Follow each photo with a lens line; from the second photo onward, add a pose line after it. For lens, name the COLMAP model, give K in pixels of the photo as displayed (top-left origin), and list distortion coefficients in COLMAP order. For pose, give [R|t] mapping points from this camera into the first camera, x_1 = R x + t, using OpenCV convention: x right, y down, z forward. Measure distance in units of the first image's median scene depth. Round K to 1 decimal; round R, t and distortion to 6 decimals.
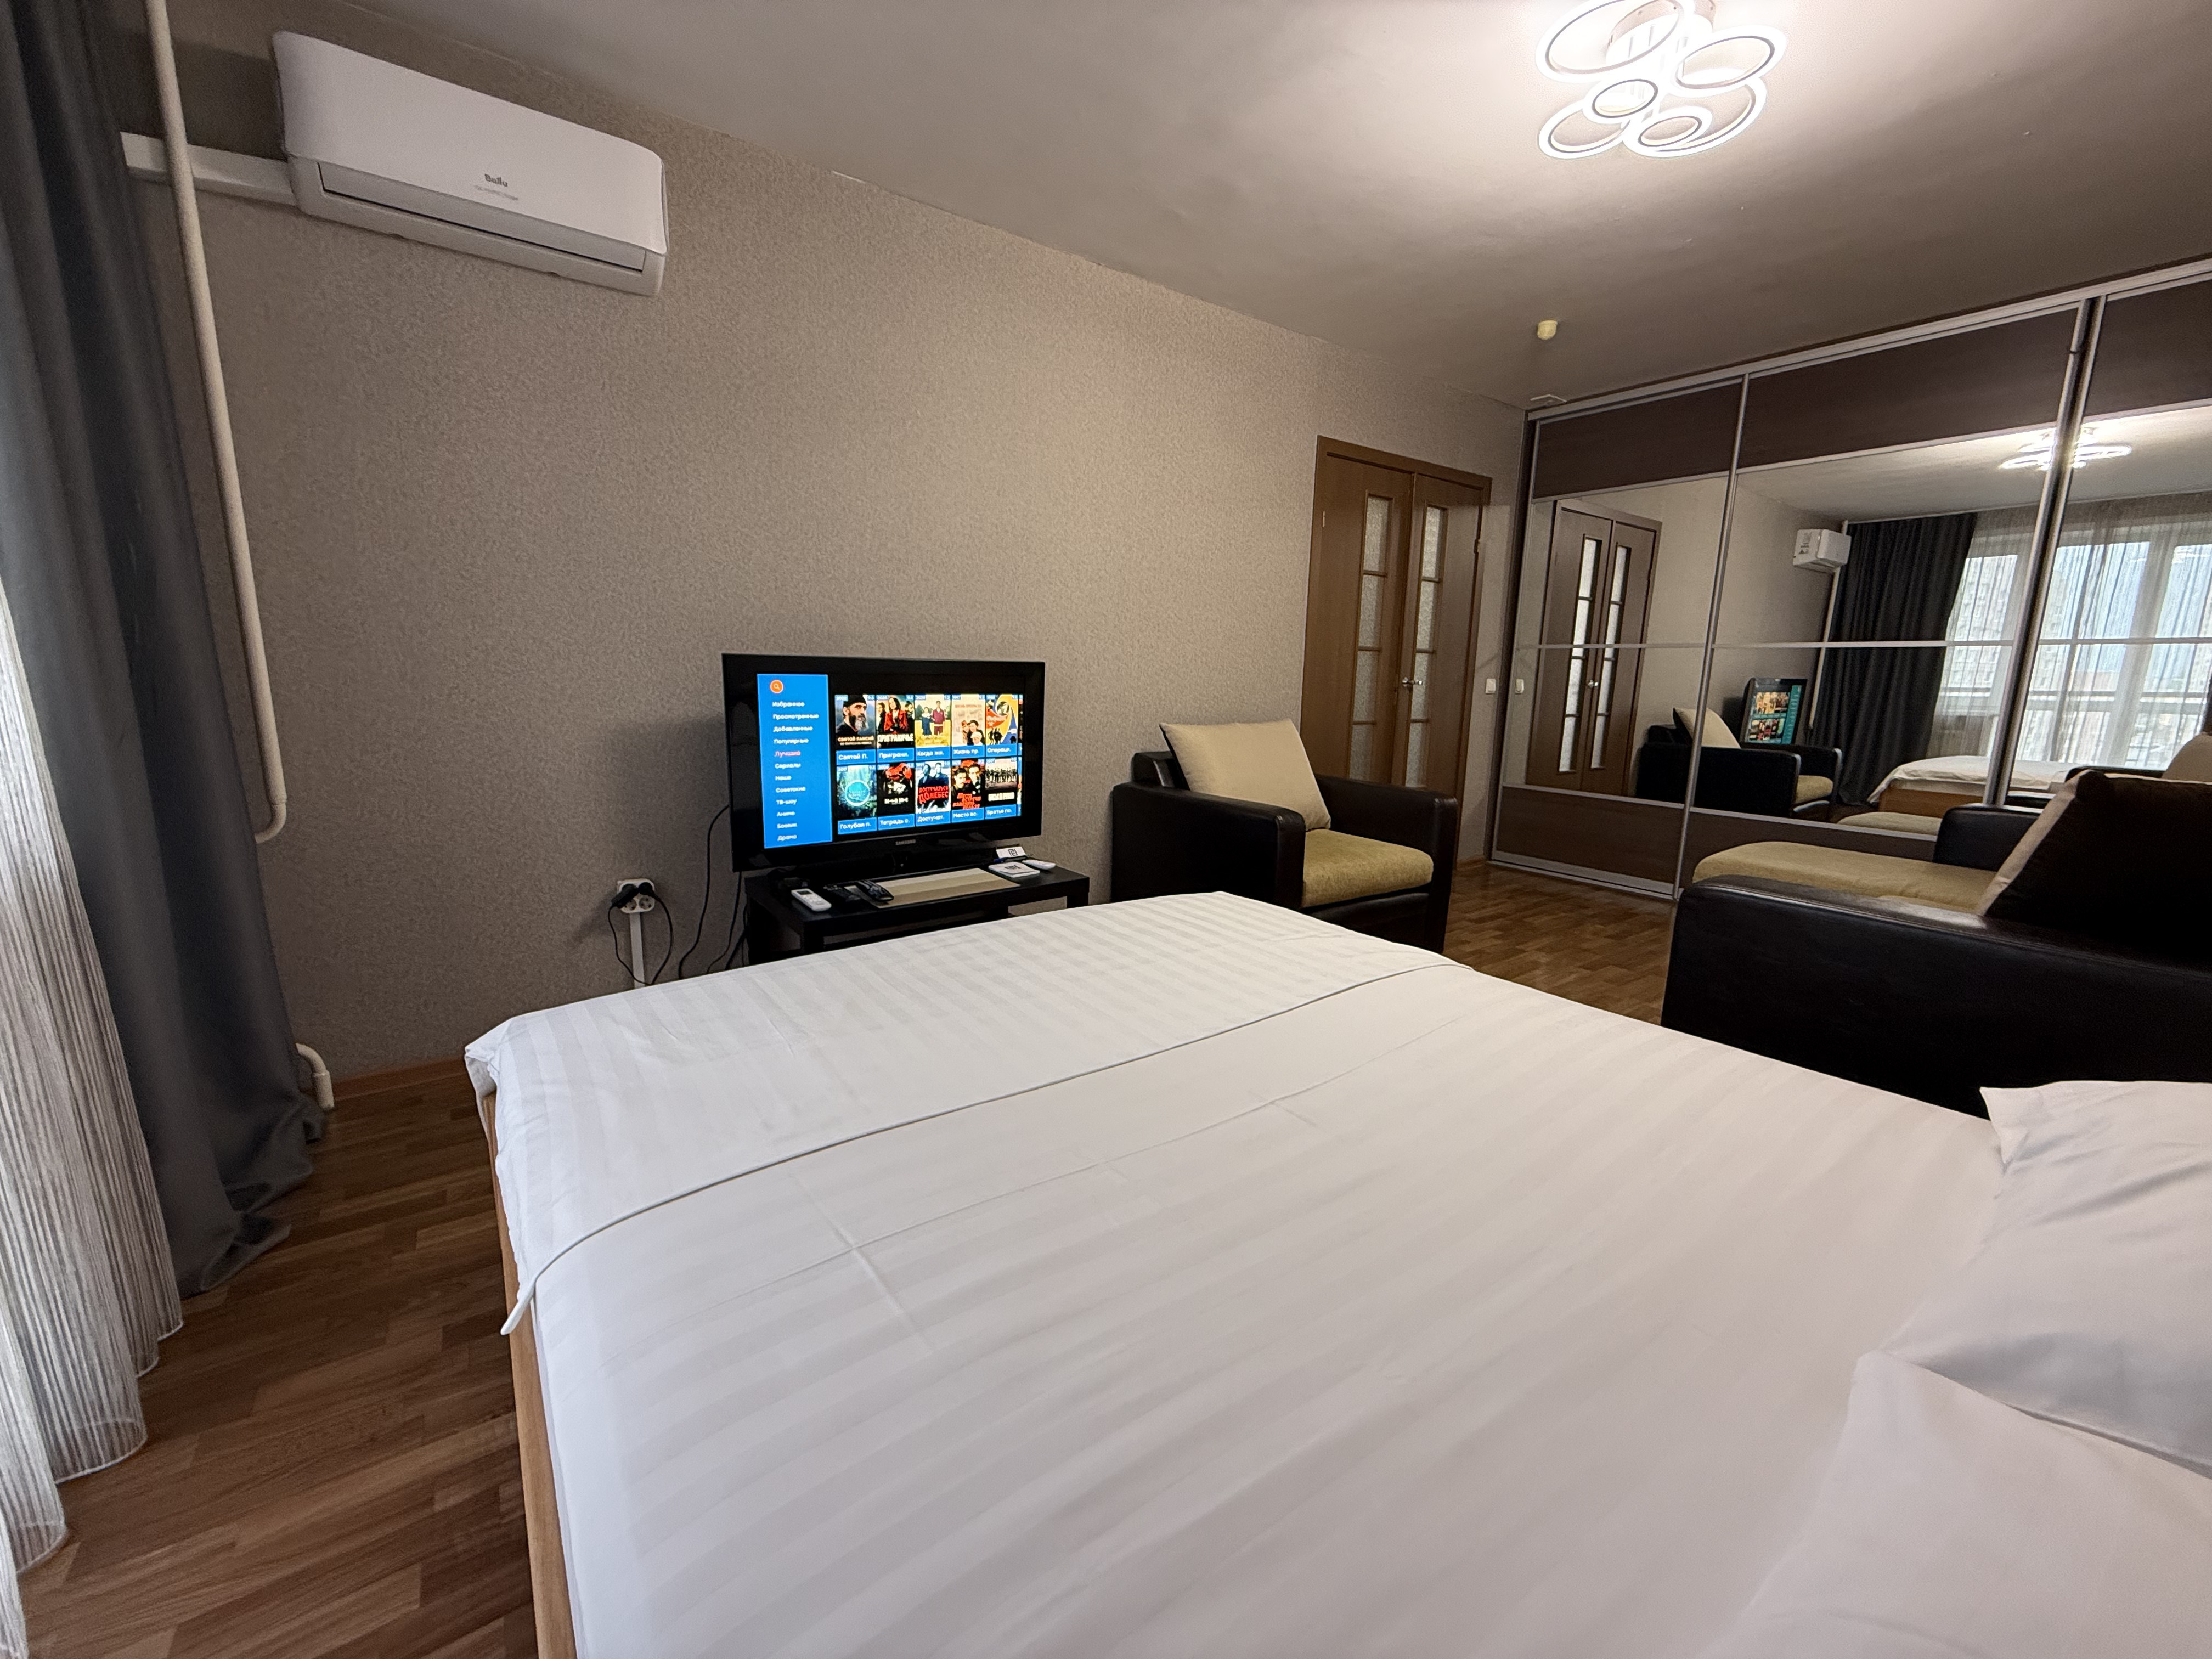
lens RADIAL K [[878.7, 0, 1098.2], [0, 878.7, 827.0], [0, 0, 1]] dist [-0.000264, -0.000134]
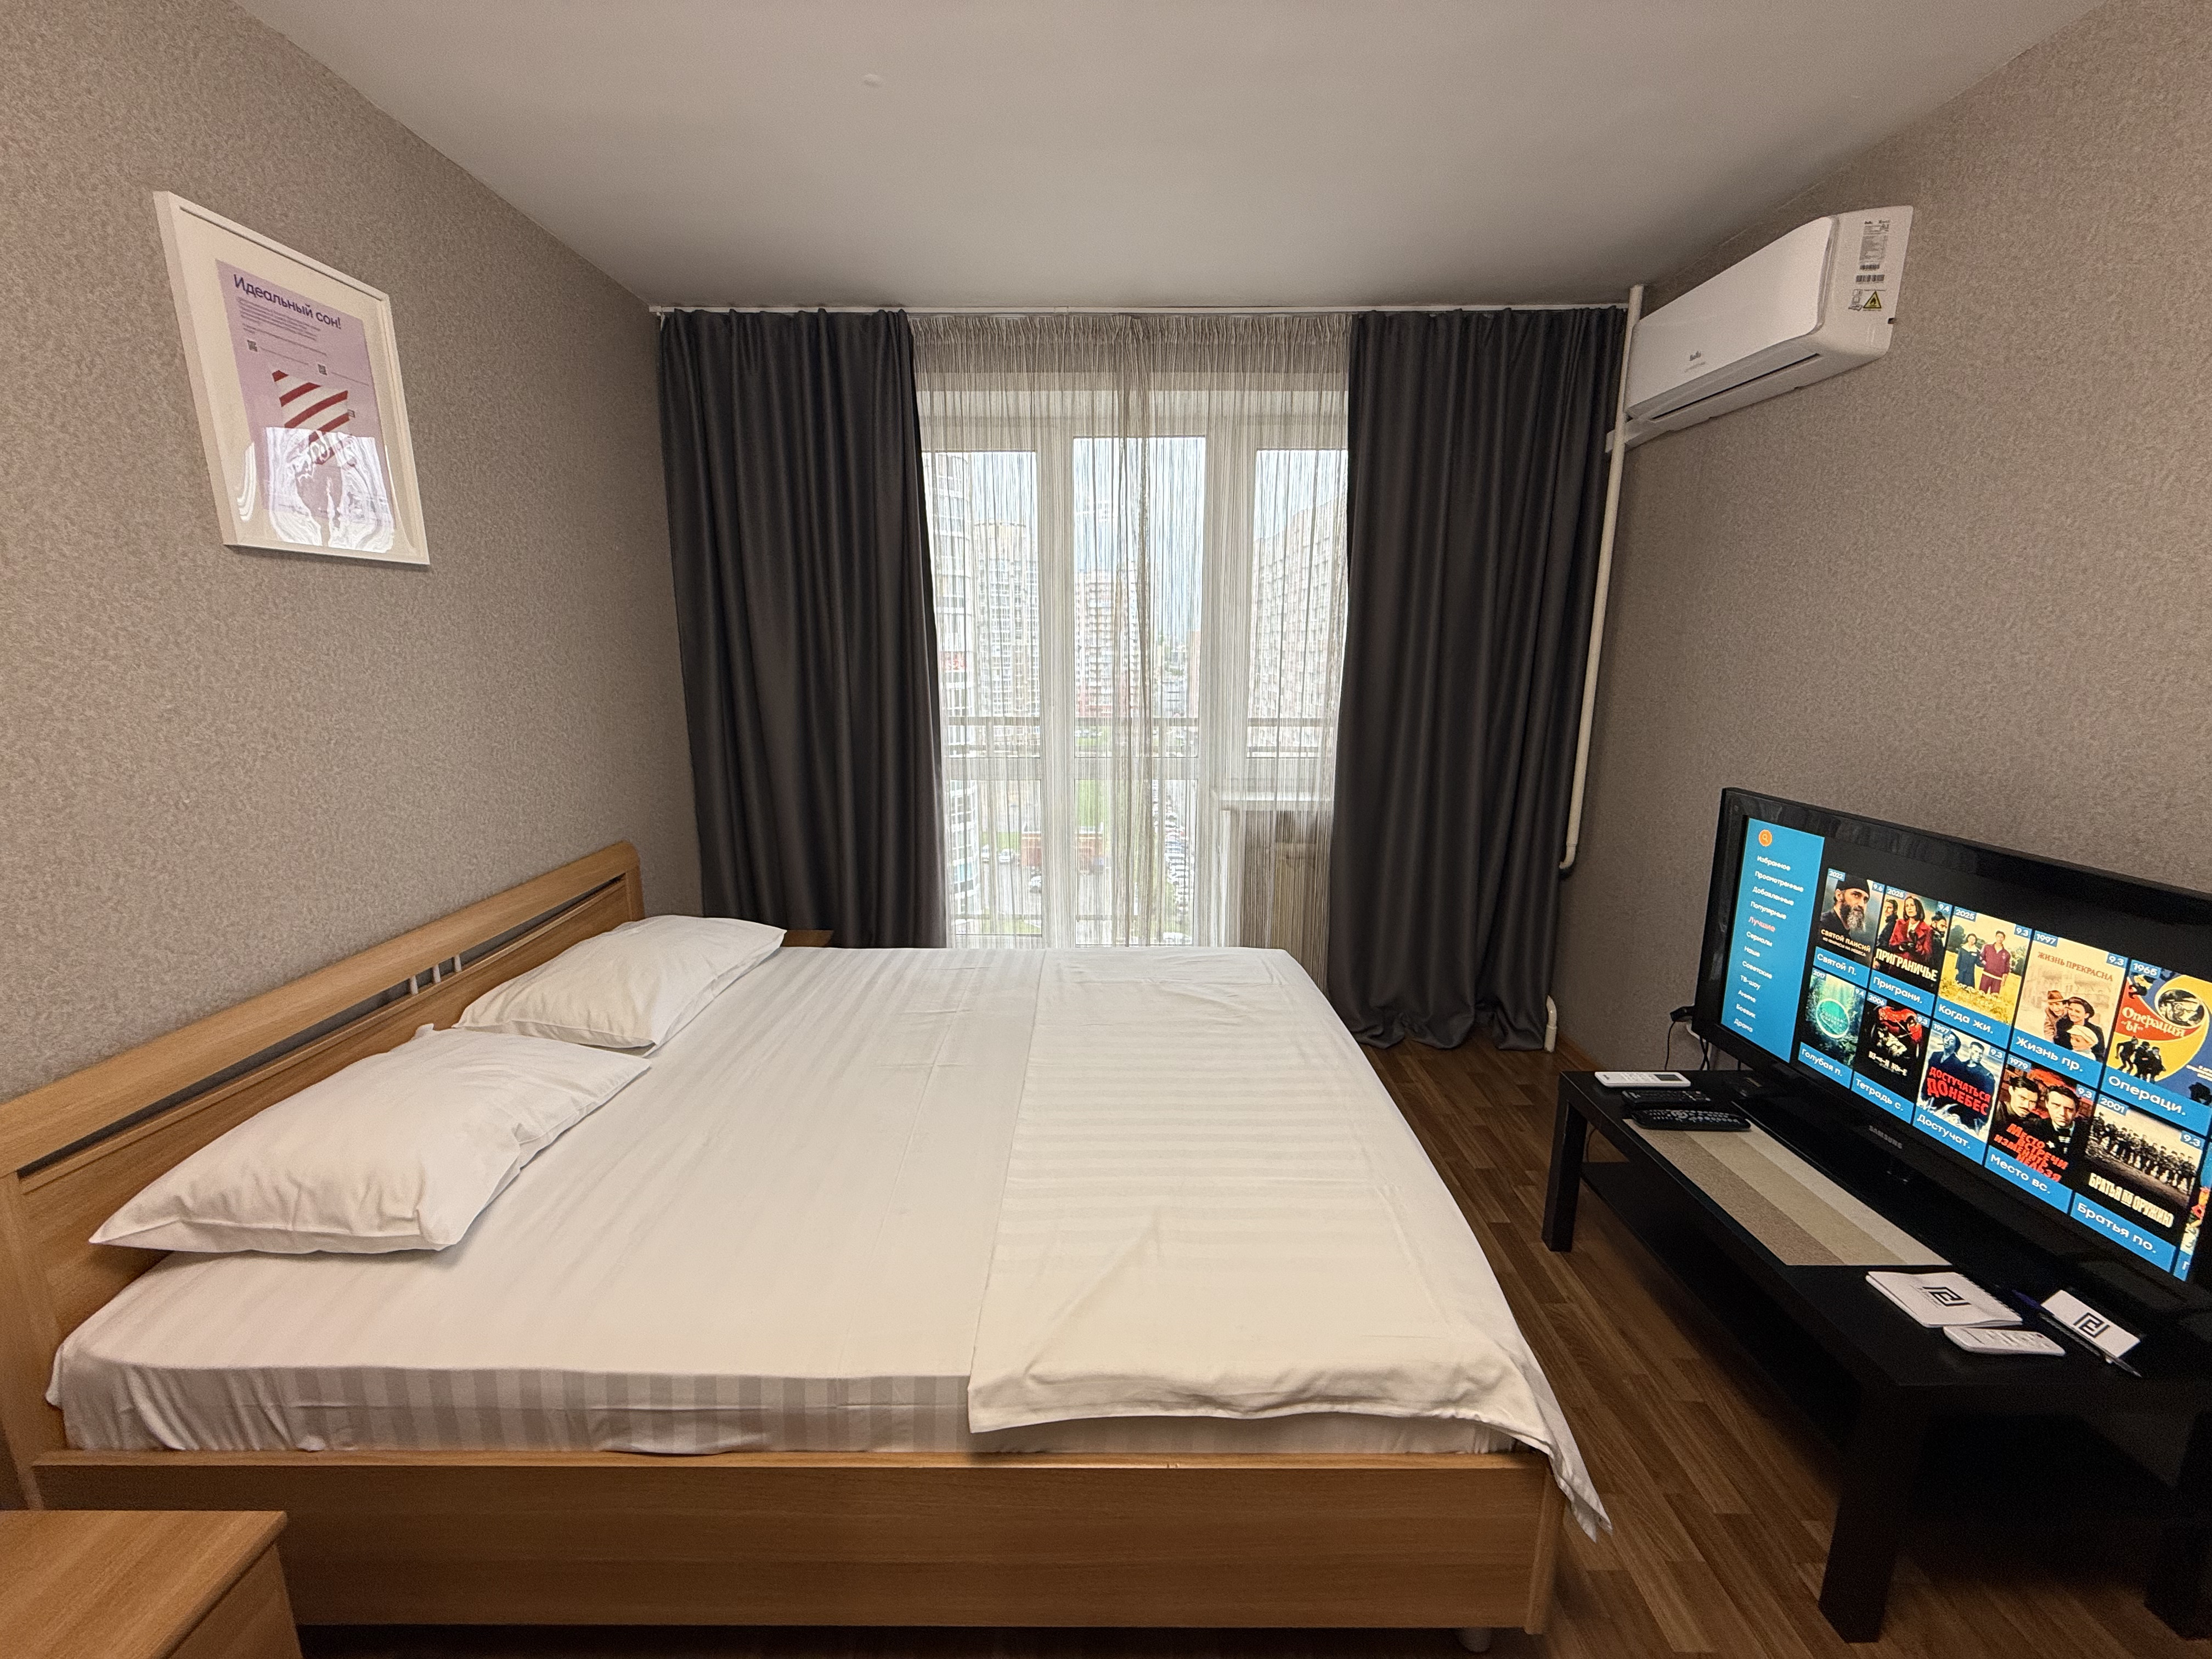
lens RADIAL K [[878.7, 0, 1099.8], [0, 878.7, 828.6], [0, 0, 1]] dist [-0.000264, -0.000134]
pose [[-0.587899, 0.150233, -0.794862, 0.543428], [-0.156255, 0.943008, 0.293803, -0.275940], [0.793700, 0.296927, -0.530919, 0.855014]]
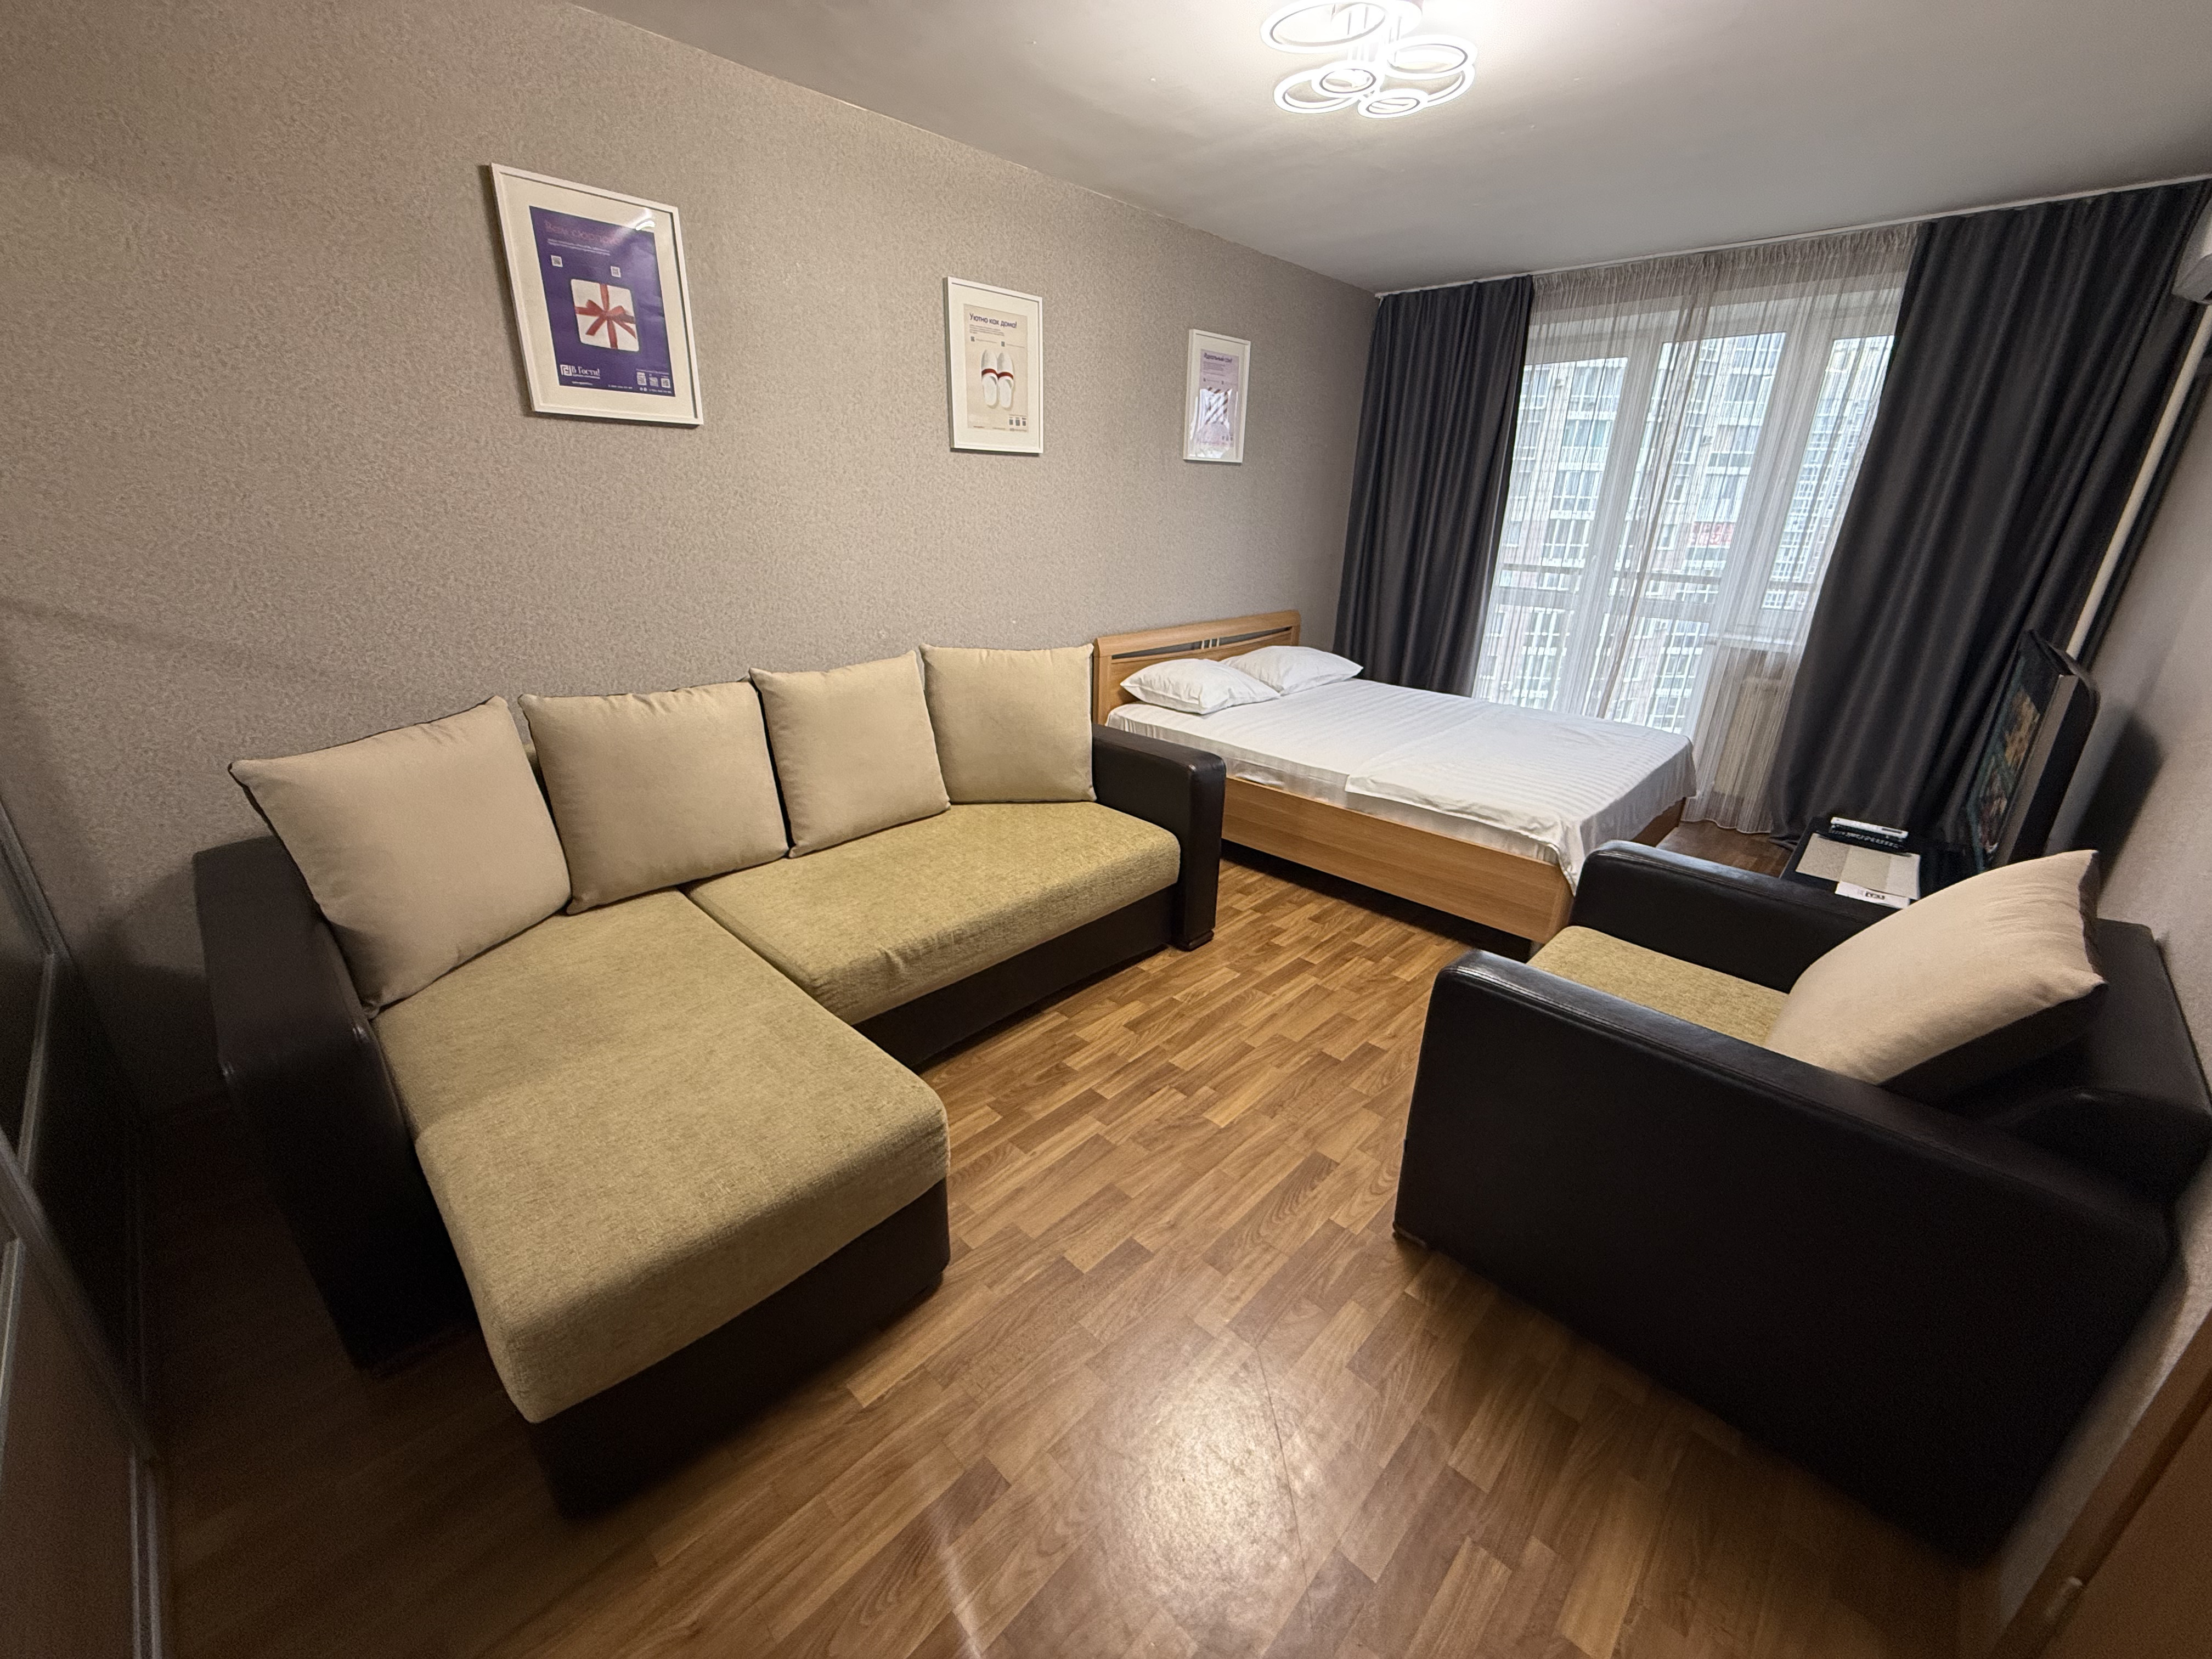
lens RADIAL K [[878.7, 0, 1096.1], [0, 878.7, 827.6], [0, 0, 1]] dist [-0.000264, -0.000134]
pose [[-0.983318, 0.027641, -0.179781, 0.835153], [-0.069176, 0.857290, 0.510166, -0.411534], [0.168226, 0.514092, -0.841076, 1.635369]]
